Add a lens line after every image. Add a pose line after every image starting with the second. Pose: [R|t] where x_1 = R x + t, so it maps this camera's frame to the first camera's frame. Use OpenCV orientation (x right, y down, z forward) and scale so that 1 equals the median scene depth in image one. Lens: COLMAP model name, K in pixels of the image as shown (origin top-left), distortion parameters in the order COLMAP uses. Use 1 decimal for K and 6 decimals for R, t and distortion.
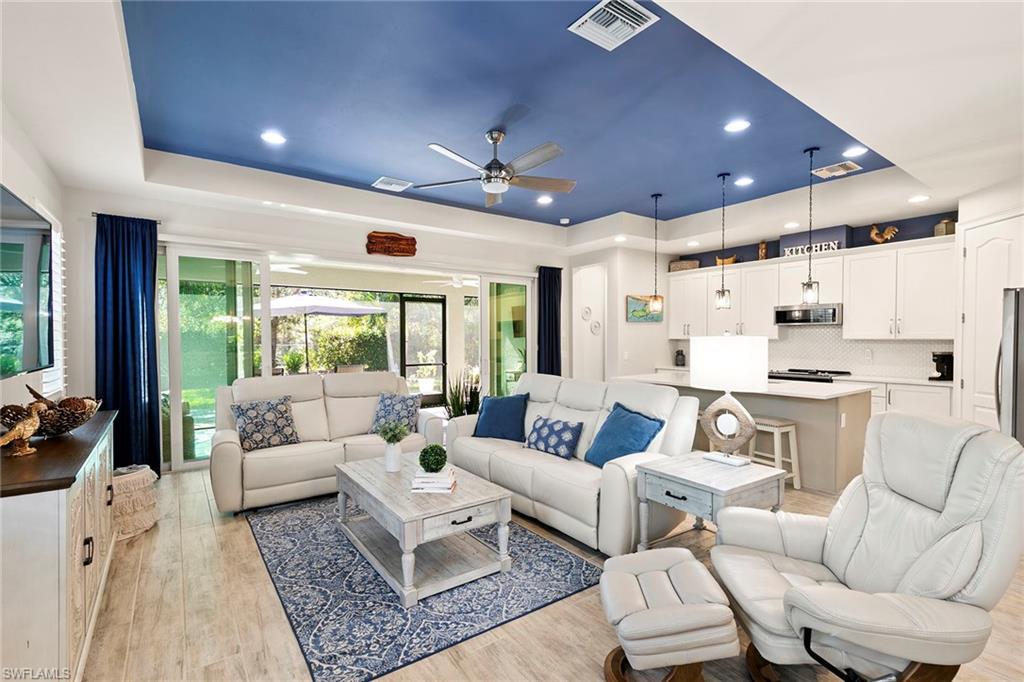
lens RADIAL K [[461.4, 0, 508.1], [0, 461.4, 348.6], [0, 0, 1]] dist [0.002374, 0.000672]
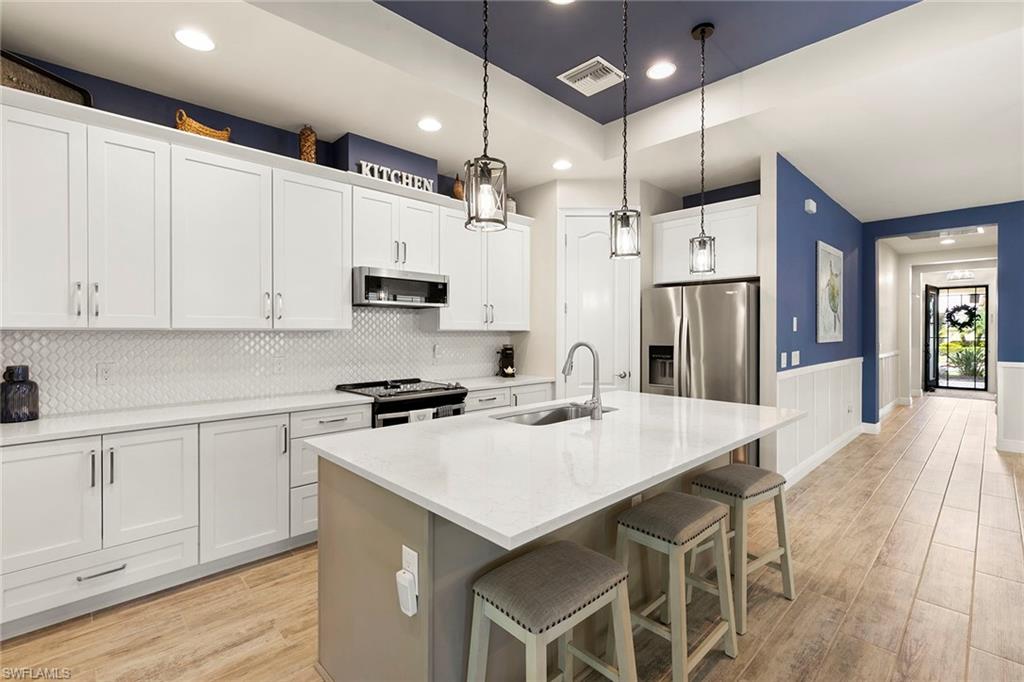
lens RADIAL K [[461.4, 0, 512.0], [0, 461.4, 334.0], [0, 0, 1]] dist [0.002374, 0.000672]
pose [[-0.138296, -0.002081, 0.990389, 0.048139], [0.022806, 0.999726, 0.005285, -0.015692], [-0.990128, 0.023318, -0.138210, 0.968925]]
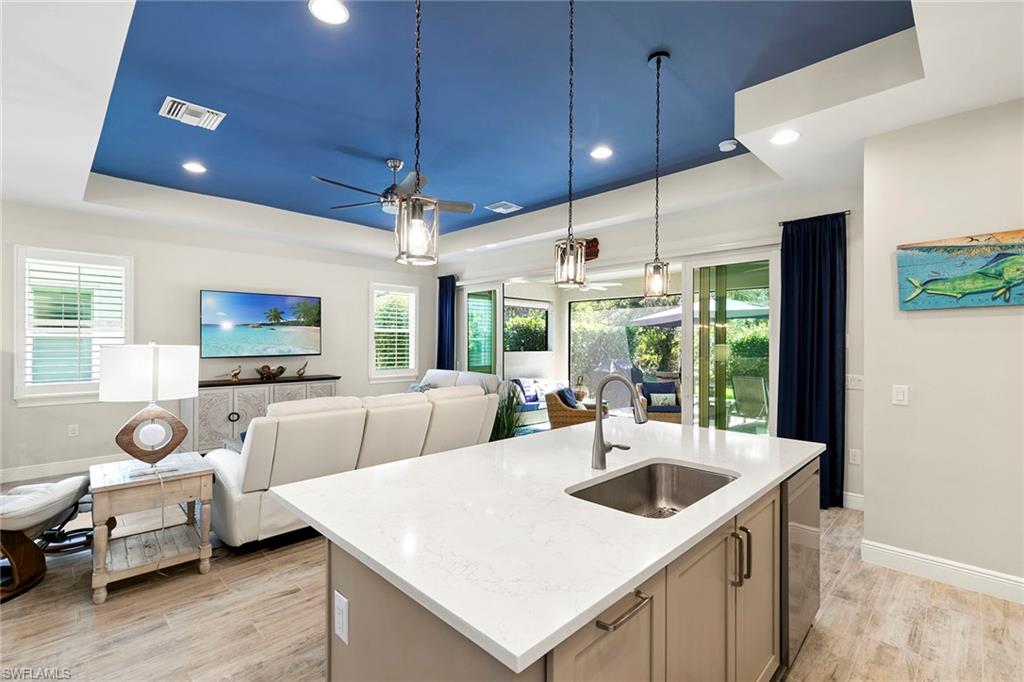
lens RADIAL K [[461.4, 0, 518.0], [0, 461.4, 339.9], [0, 0, 1]] dist [0.002374, 0.000672]
pose [[0.163424, -0.000820, -0.986556, 0.732817], [-0.027613, 0.999604, -0.005405, -0.026562], [0.986169, 0.028125, 0.163337, 0.738851]]
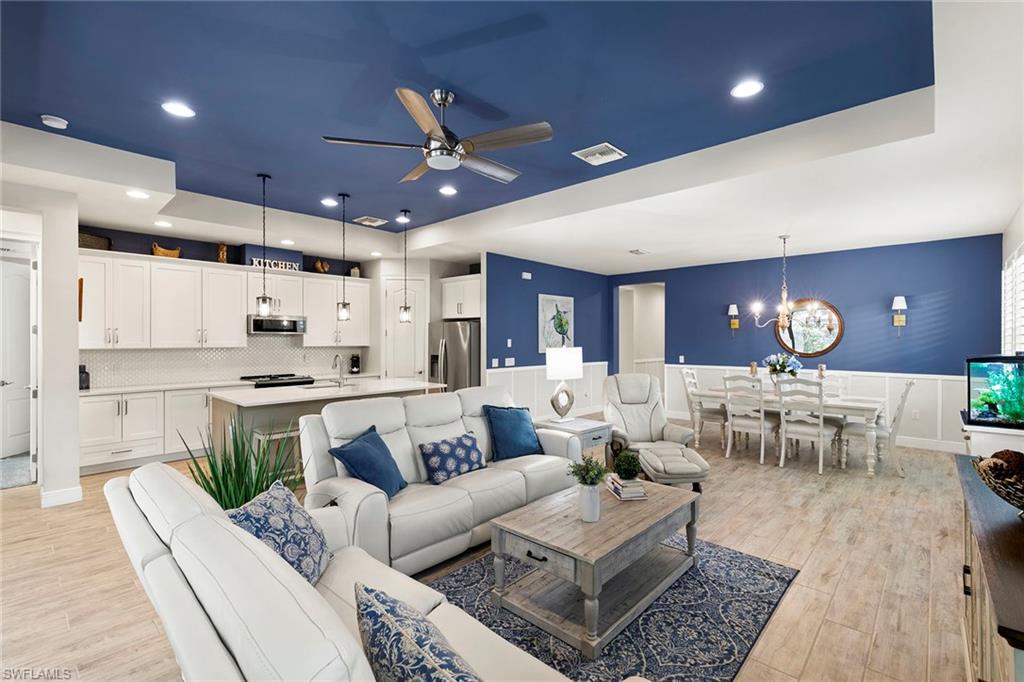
lens RADIAL K [[461.4, 0, 513.2], [0, 461.4, 339.8], [0, 0, 1]] dist [0.002374, 0.000672]
pose [[-0.198955, 0.000045, 0.980009, -0.545611], [0.021650, 0.999756, 0.004350, -0.030955], [-0.979769, 0.022083, -0.198908, 0.690233]]
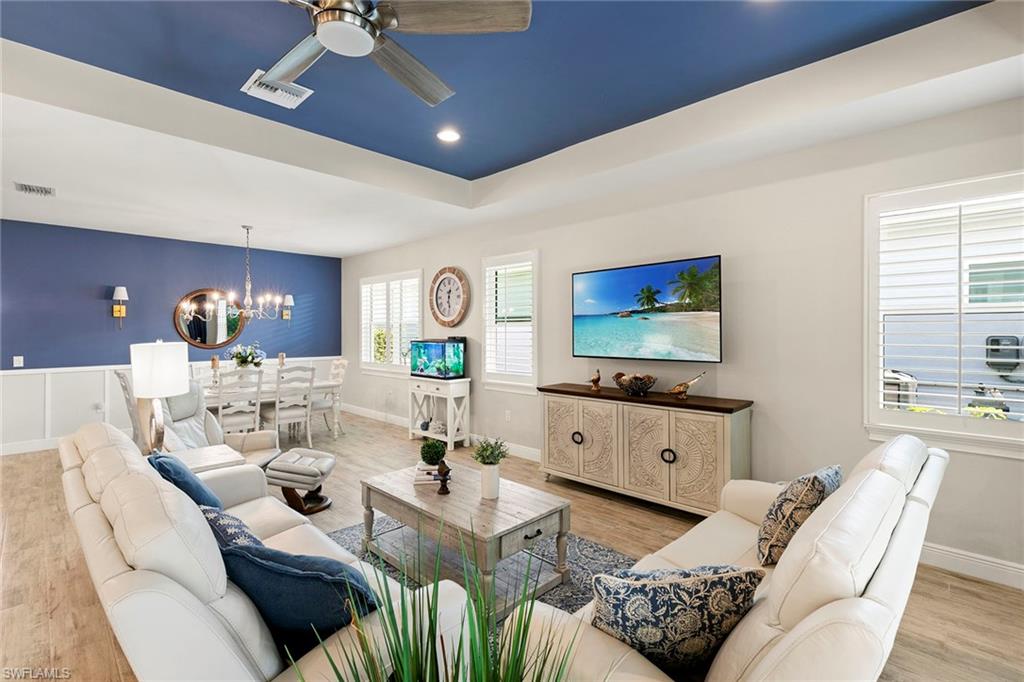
lens RADIAL K [[461.4, 0, 515.4], [0, 461.4, 333.9], [0, 0, 1]] dist [0.002374, 0.000672]
pose [[-0.984736, 0.003594, -0.174018, -0.077788], [-0.001637, 0.999551, 0.029906, -0.038175], [0.174047, 0.029735, -0.984288, 0.998039]]
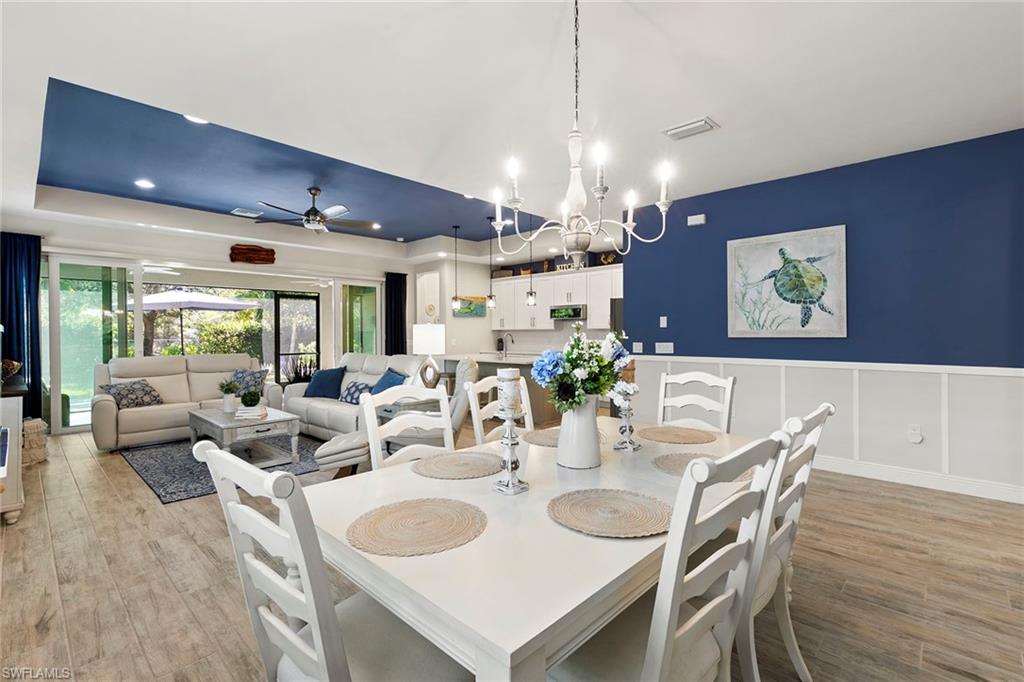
lens RADIAL K [[461.4, 0, 512.9], [0, 461.4, 332.4], [0, 0, 1]] dist [0.002374, 0.000672]
pose [[0.981536, -0.003354, 0.191246, 0.209174], [0.007923, 0.999701, -0.023133, 0.022244], [-0.191111, 0.024221, 0.981270, -0.380603]]
